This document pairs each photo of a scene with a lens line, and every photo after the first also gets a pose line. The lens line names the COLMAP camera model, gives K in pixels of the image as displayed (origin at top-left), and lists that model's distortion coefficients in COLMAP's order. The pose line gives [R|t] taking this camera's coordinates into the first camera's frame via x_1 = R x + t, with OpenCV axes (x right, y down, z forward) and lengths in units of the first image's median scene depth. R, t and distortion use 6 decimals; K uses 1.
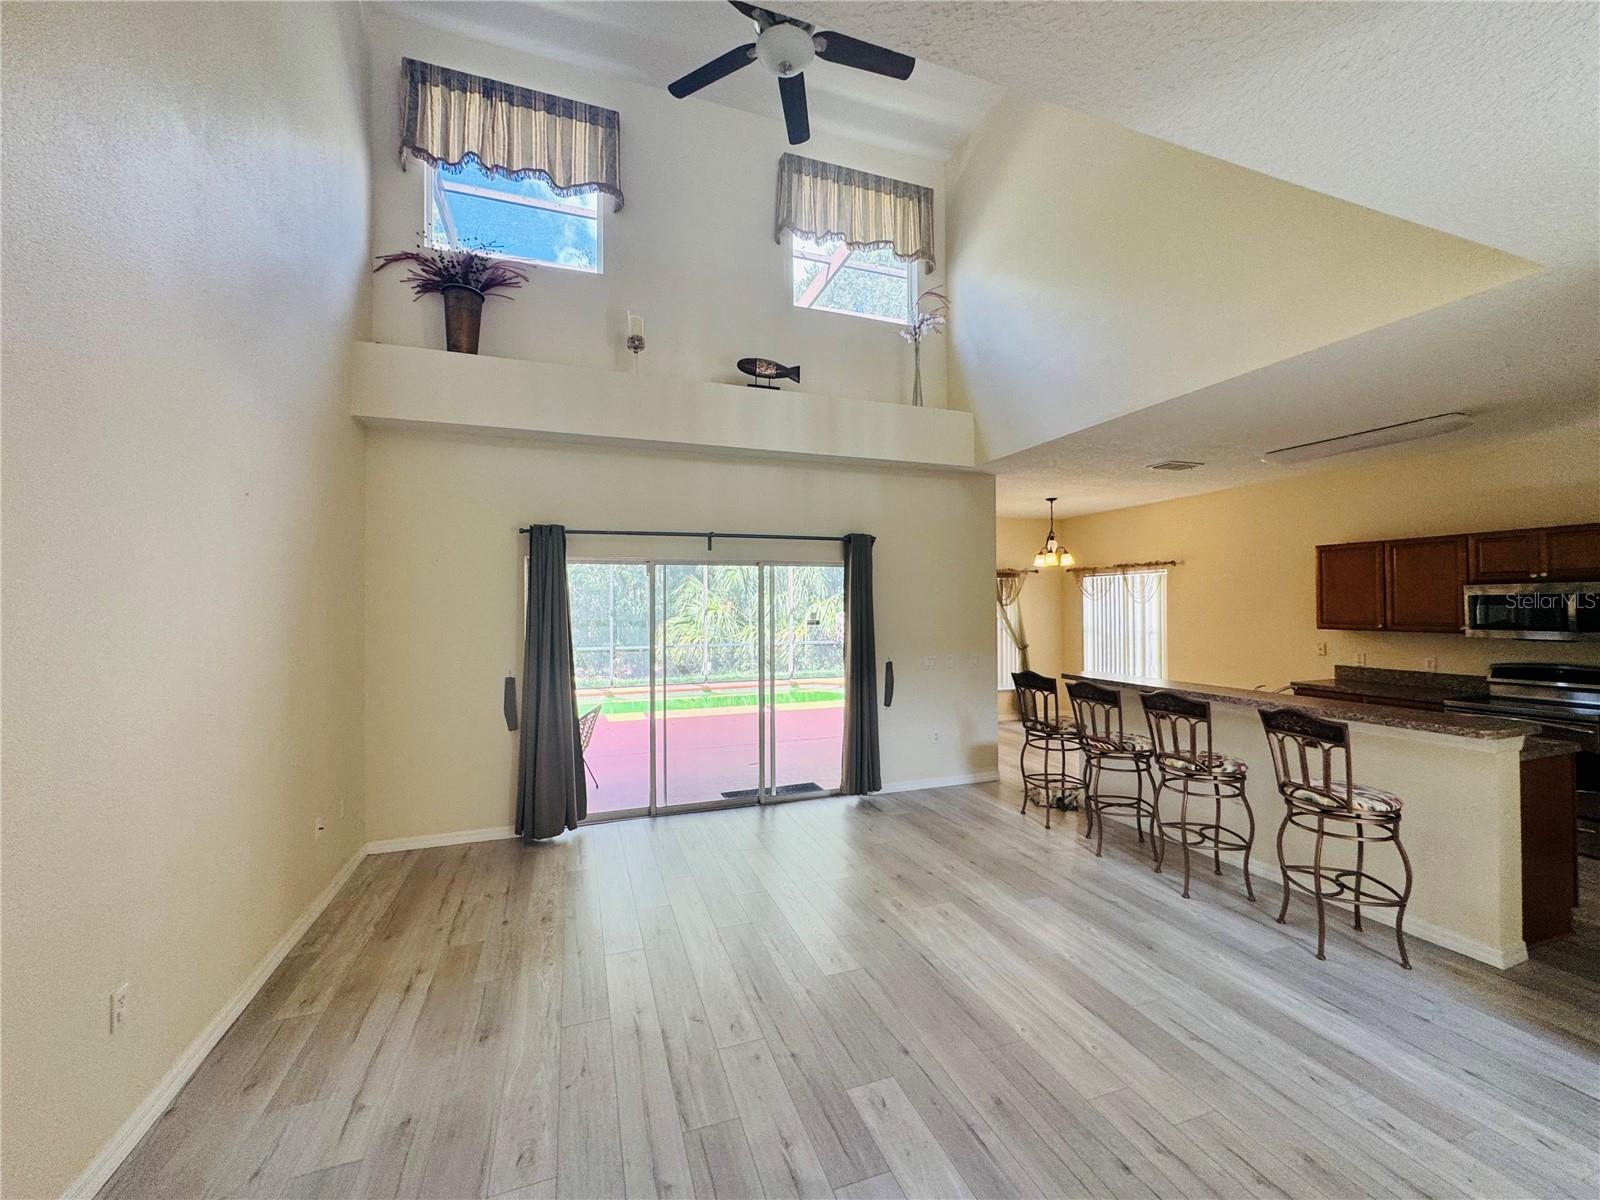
lens RADIAL K [[639.6, 0, 802.1], [0, 639.6, 599.0], [0, 0, 1]] dist [-0.005293, 0.000891]
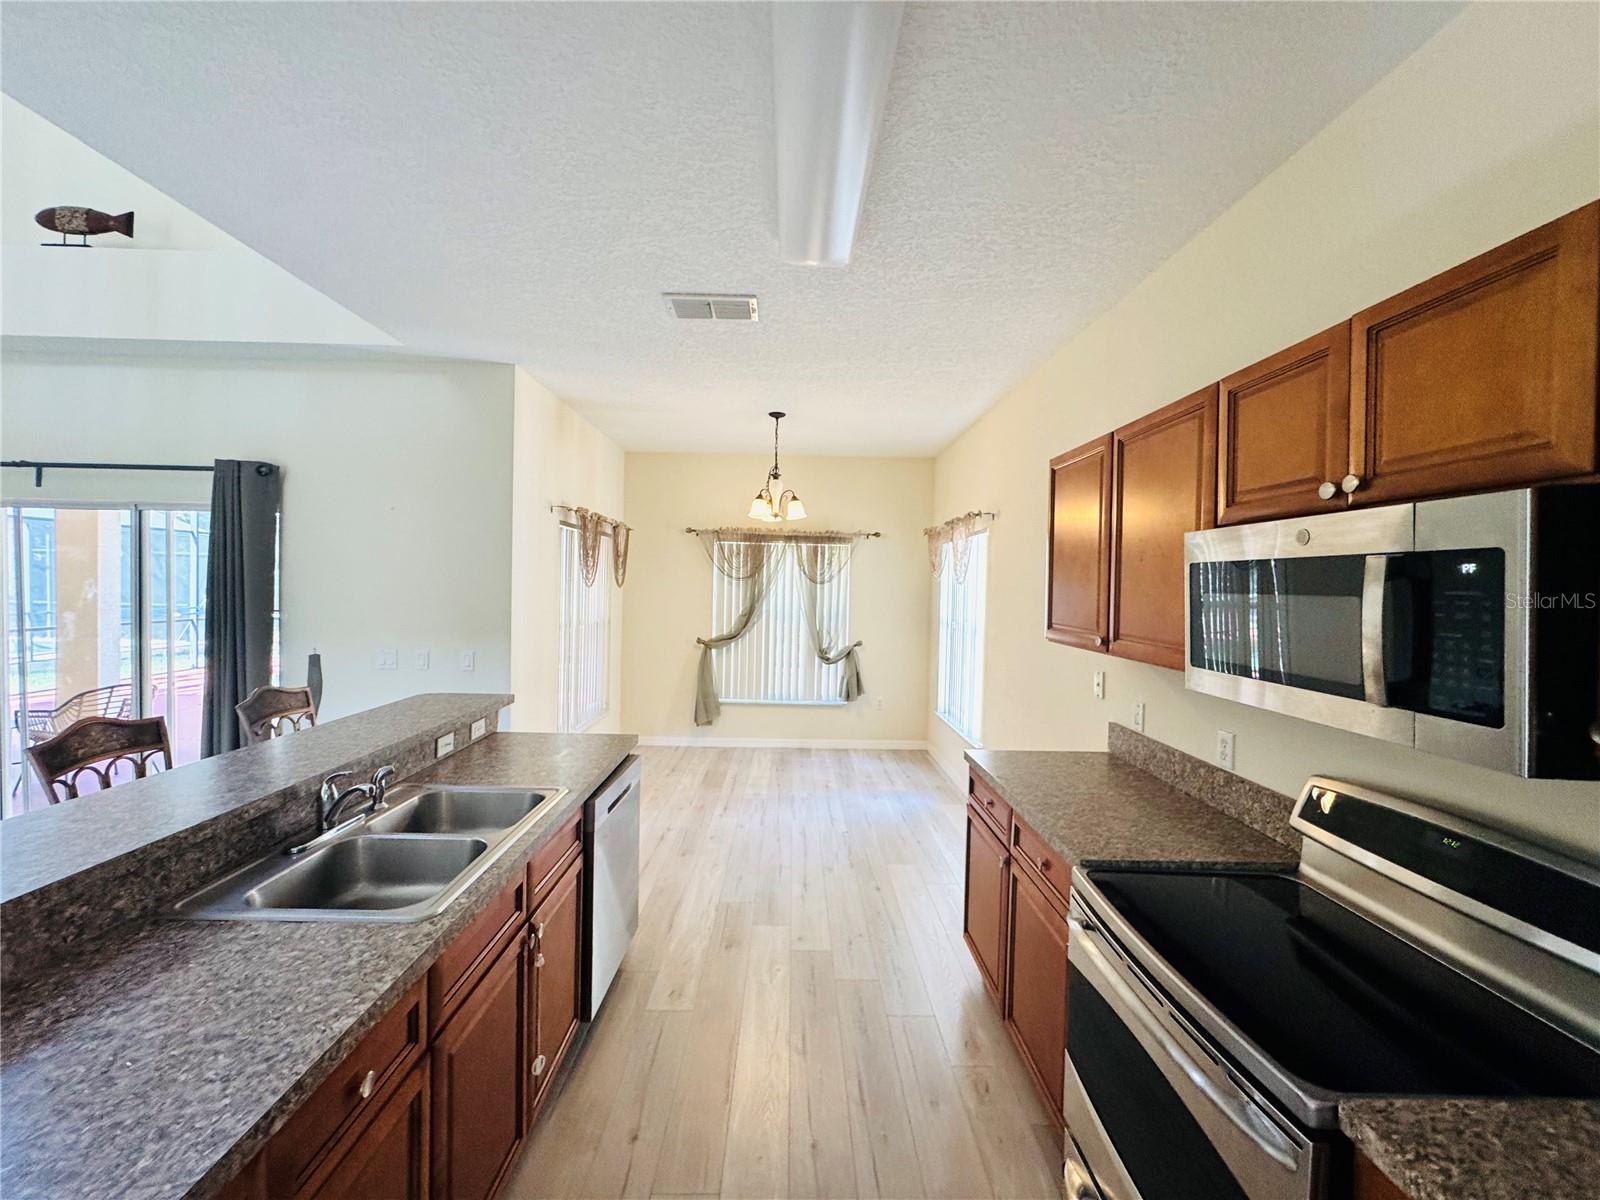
lens RADIAL K [[639.6, 0, 801.6], [0, 639.6, 596.9], [0, 0, 1]] dist [-0.005293, 0.000891]
pose [[0.947382, 0.033445, -0.318354, 0.975101], [-0.024205, 0.999164, 0.032939, 0.005148], [0.319189, -0.023500, 0.947400, 0.626717]]
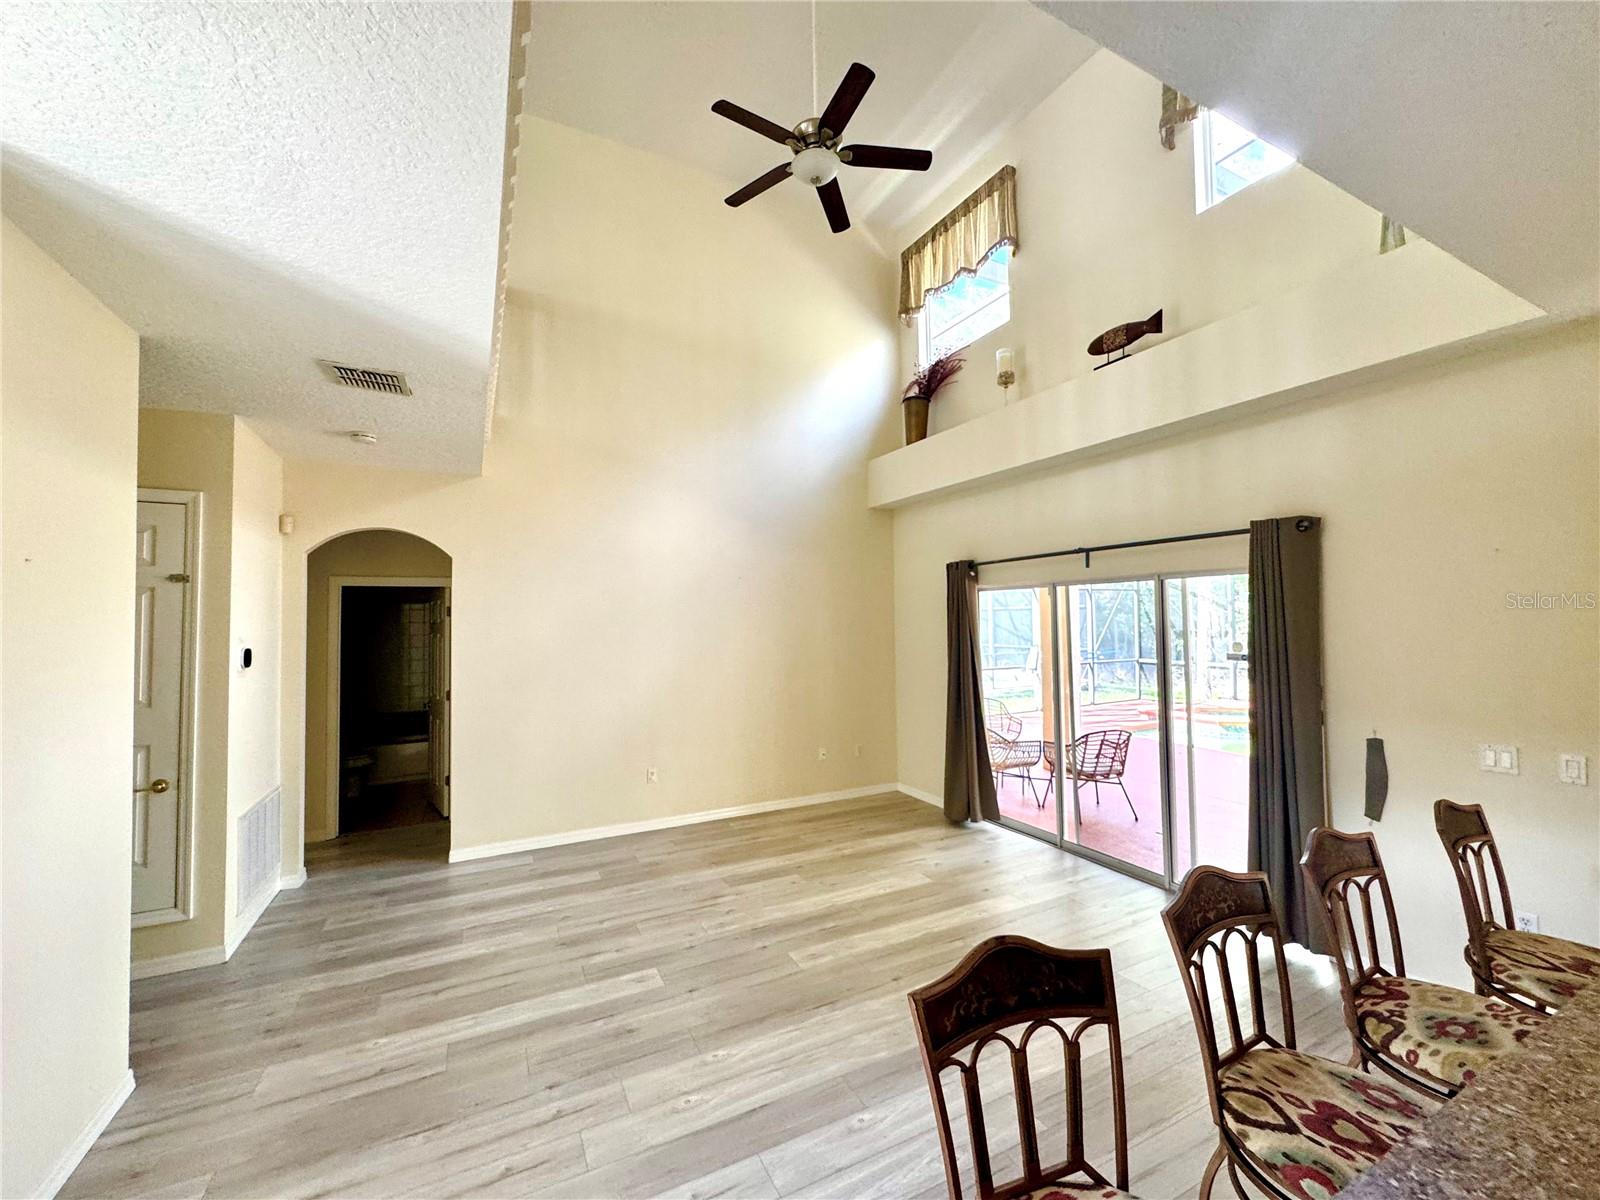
lens RADIAL K [[639.6, 0, 798.1], [0, 639.6, 598.4], [0, 0, 1]] dist [-0.005293, 0.000891]
pose [[0.122727, -0.027610, -0.992056, 0.728479], [0.020850, 0.999464, -0.025237, -0.020507], [0.992221, -0.017587, 0.123237, 0.525042]]
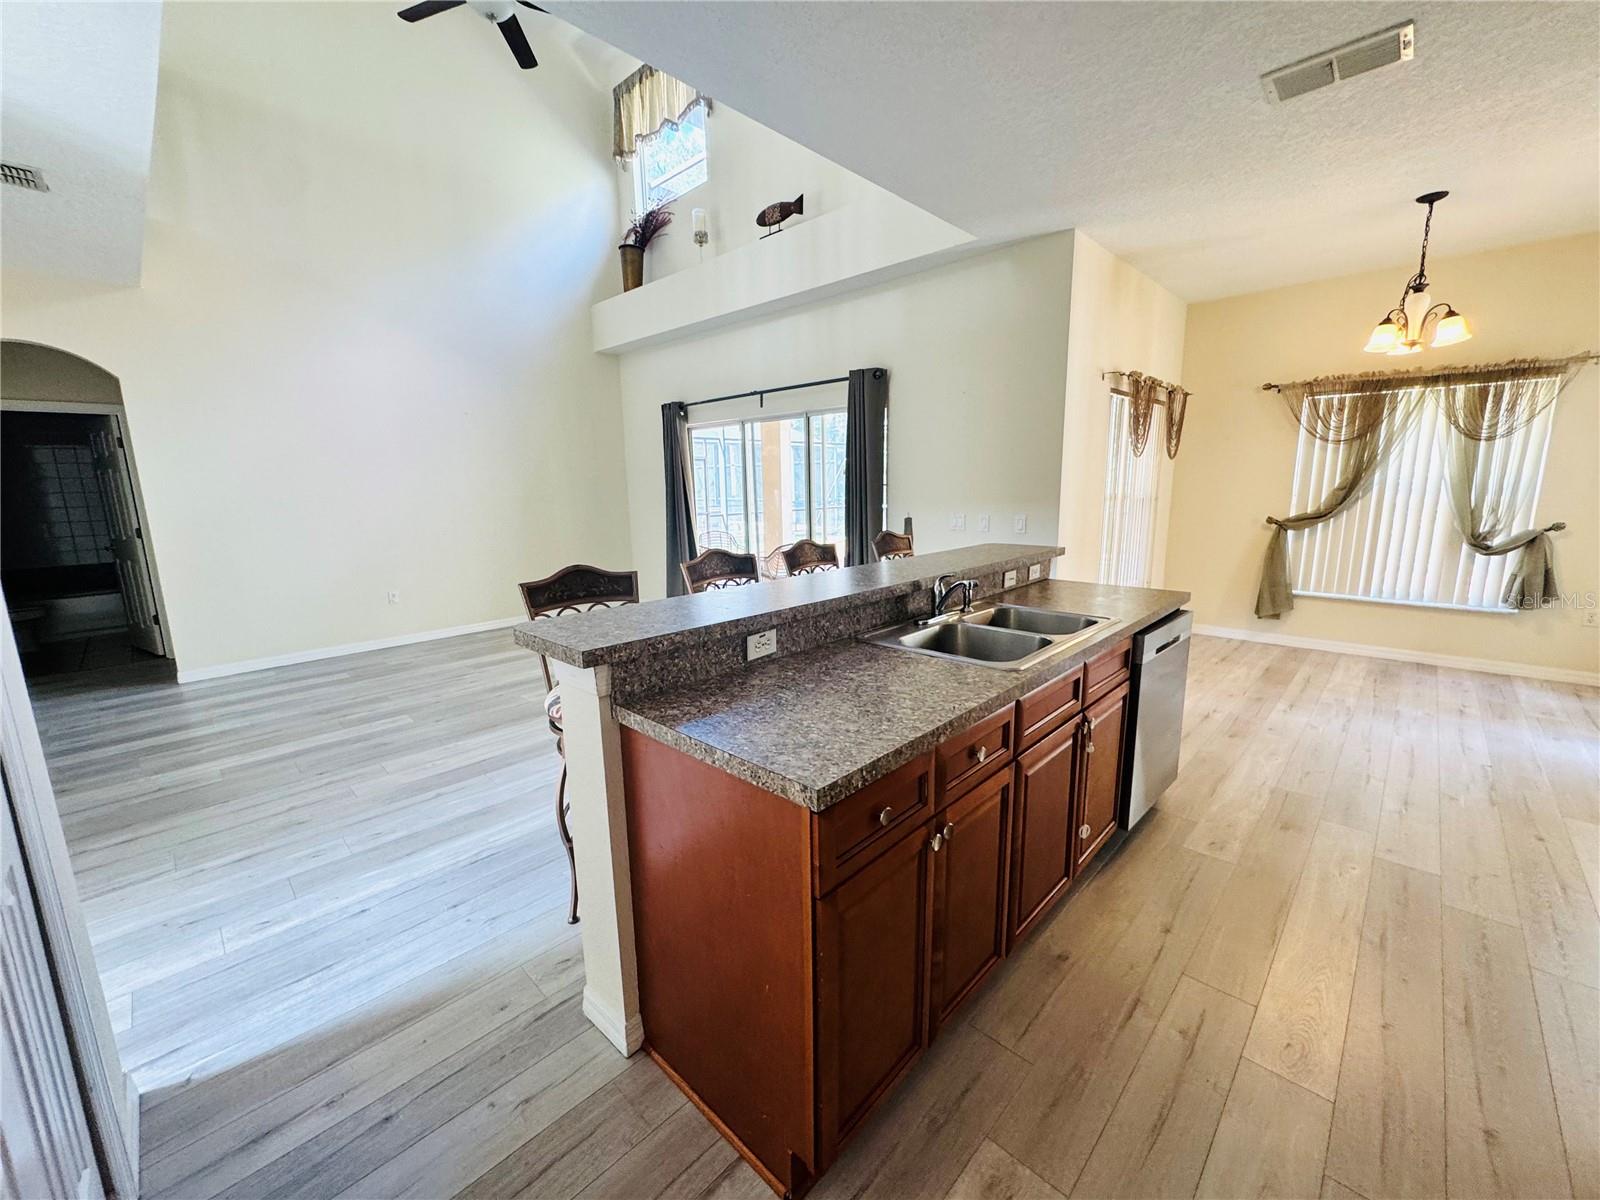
lens RADIAL K [[639.6, 0, 800.5], [0, 639.6, 596.5], [0, 0, 1]] dist [-0.005293, 0.000891]
pose [[0.444547, 0.159180, -0.881498, 0.998483], [0.024853, 0.981513, 0.189774, 0.042361], [0.895411, -0.106271, 0.432373, 0.572210]]
